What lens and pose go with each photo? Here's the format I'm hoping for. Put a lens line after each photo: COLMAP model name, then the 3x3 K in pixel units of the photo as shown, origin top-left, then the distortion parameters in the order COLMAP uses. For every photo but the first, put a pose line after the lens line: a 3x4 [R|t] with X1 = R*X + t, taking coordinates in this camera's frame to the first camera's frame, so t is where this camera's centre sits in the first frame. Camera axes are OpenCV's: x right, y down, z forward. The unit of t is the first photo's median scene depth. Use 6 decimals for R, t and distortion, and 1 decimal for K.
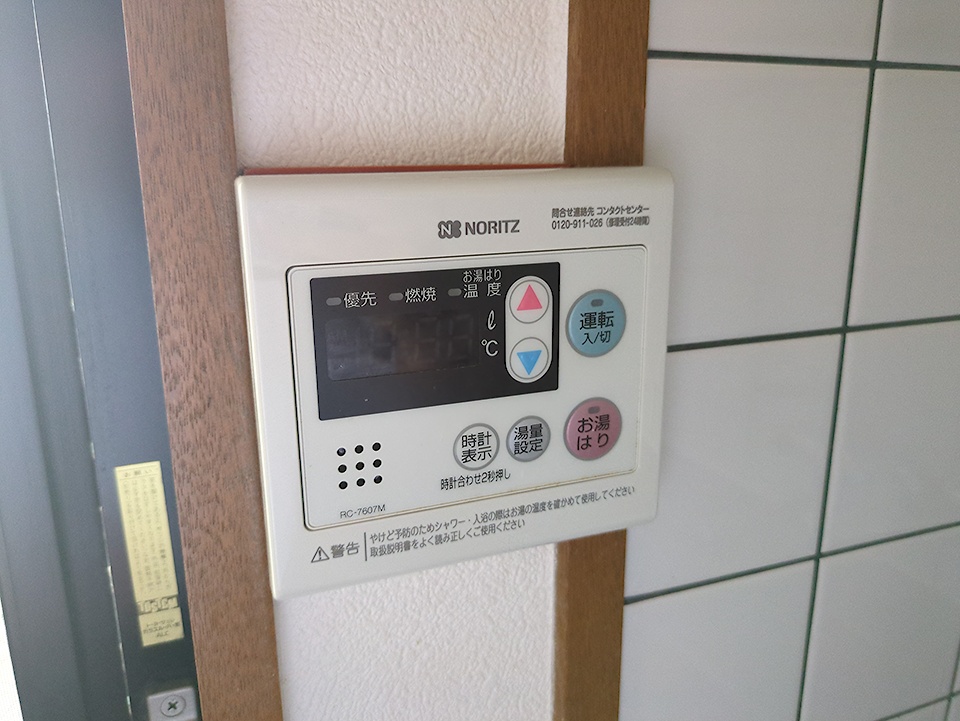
lens RADIAL K [[730.1, 0, 480.0], [0, 730.1, 360.5], [0, 0, 1]] dist [0.006479, 0.006178]
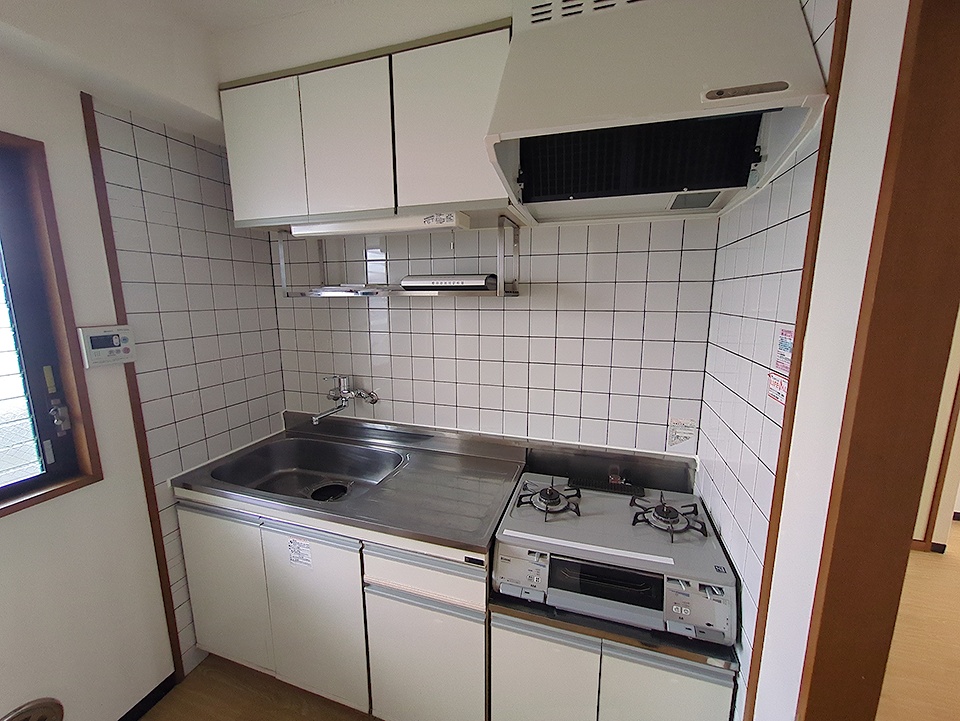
lens RADIAL K [[382.3, 0, 482.3], [0, 382.3, 359.3], [0, 0, 1]] dist [-0.011078, 0.005605]
pose [[0.620575, -0.125332, 0.774066, -0.912727], [0.210994, 0.977427, -0.010897, 1.365274], [-0.755227, 0.170086, 0.633011, -6.281827]]
